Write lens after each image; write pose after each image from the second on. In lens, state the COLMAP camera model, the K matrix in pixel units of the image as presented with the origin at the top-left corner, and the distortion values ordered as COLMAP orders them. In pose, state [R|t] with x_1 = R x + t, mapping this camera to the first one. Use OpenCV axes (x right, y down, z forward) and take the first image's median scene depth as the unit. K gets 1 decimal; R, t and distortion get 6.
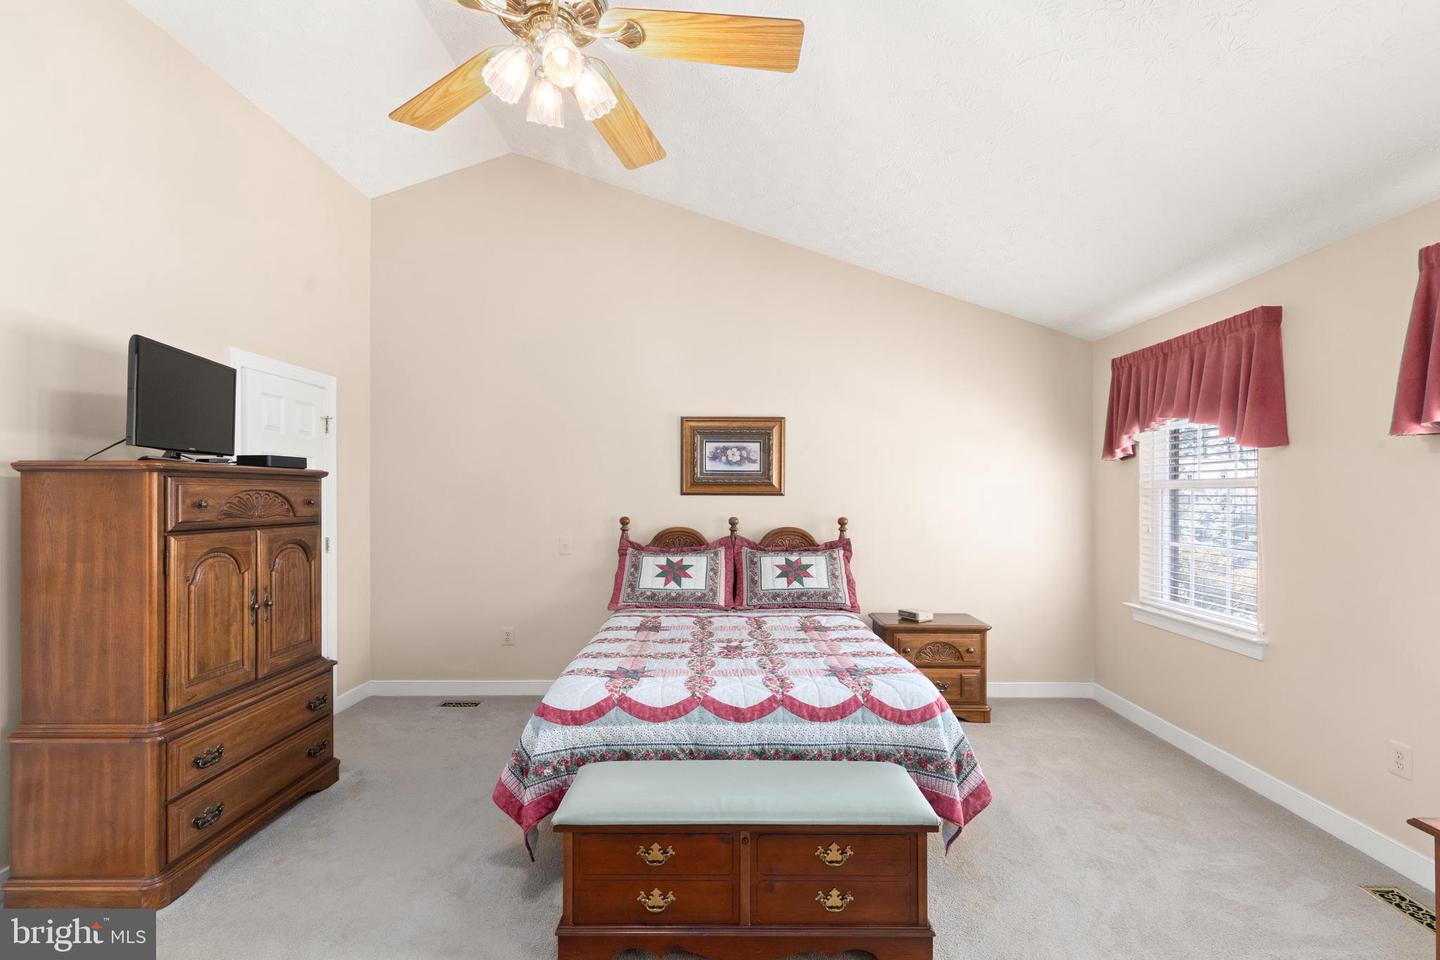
lens RADIAL K [[657.2, 0, 716.7], [0, 657.2, 498.9], [0, 0, 1]] dist [-0.002972, -0.000756]
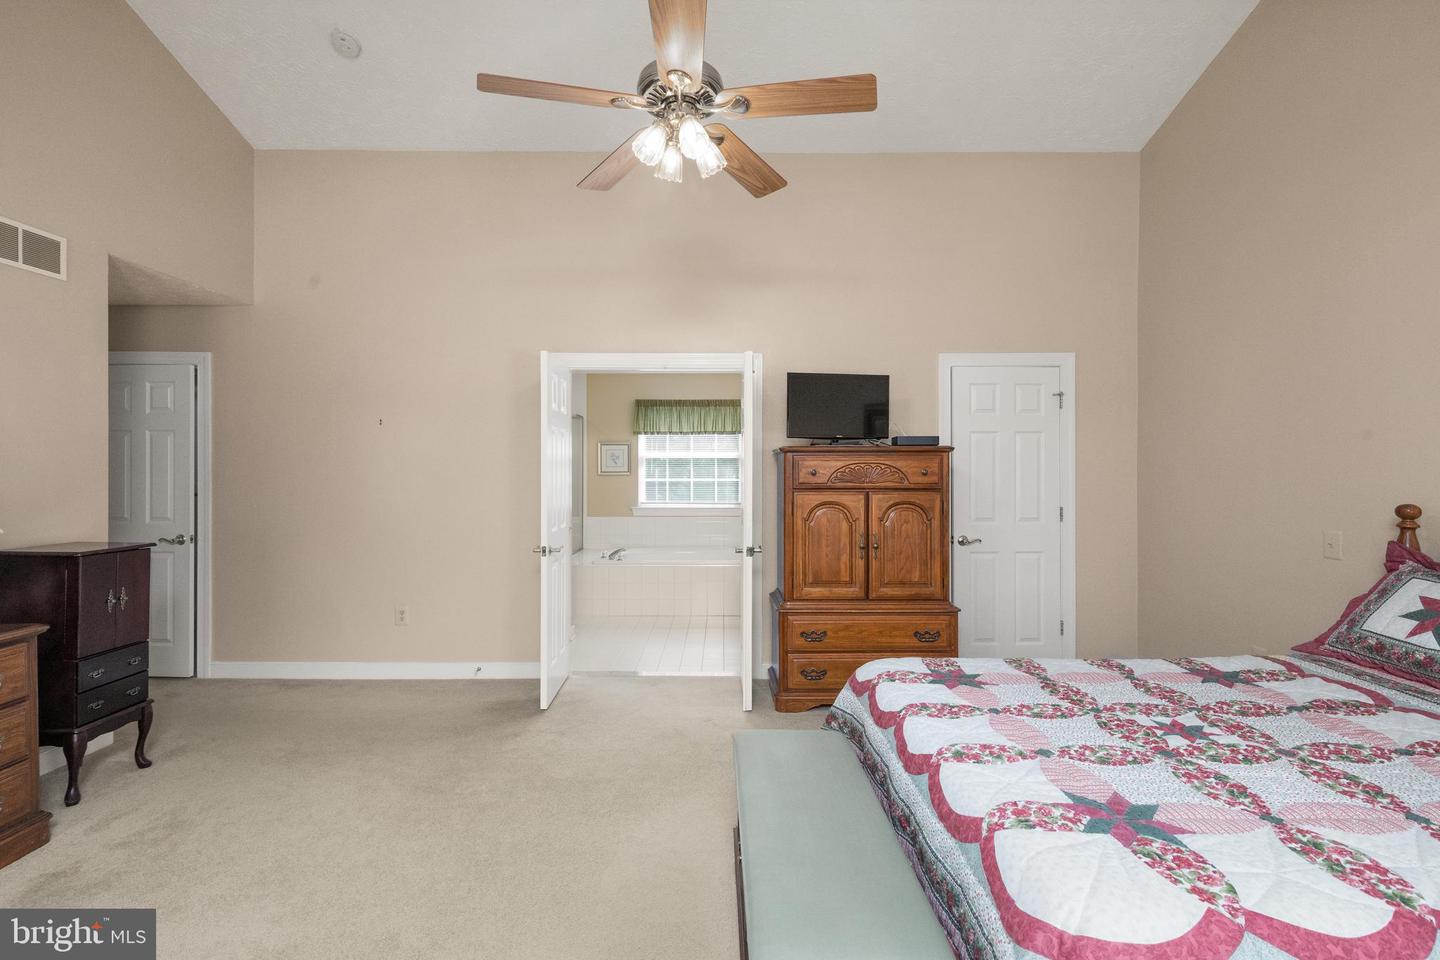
lens RADIAL K [[648.1, 0, 726.8], [0, 648.1, 480.6], [0, 0, 1]] dist [0.004750, -0.000298]
pose [[0.027757, 0.020244, -0.999410, 0.611931], [-0.005537, 0.999783, 0.020098, -0.001972], [0.999599, 0.004976, 0.027863, 0.614480]]
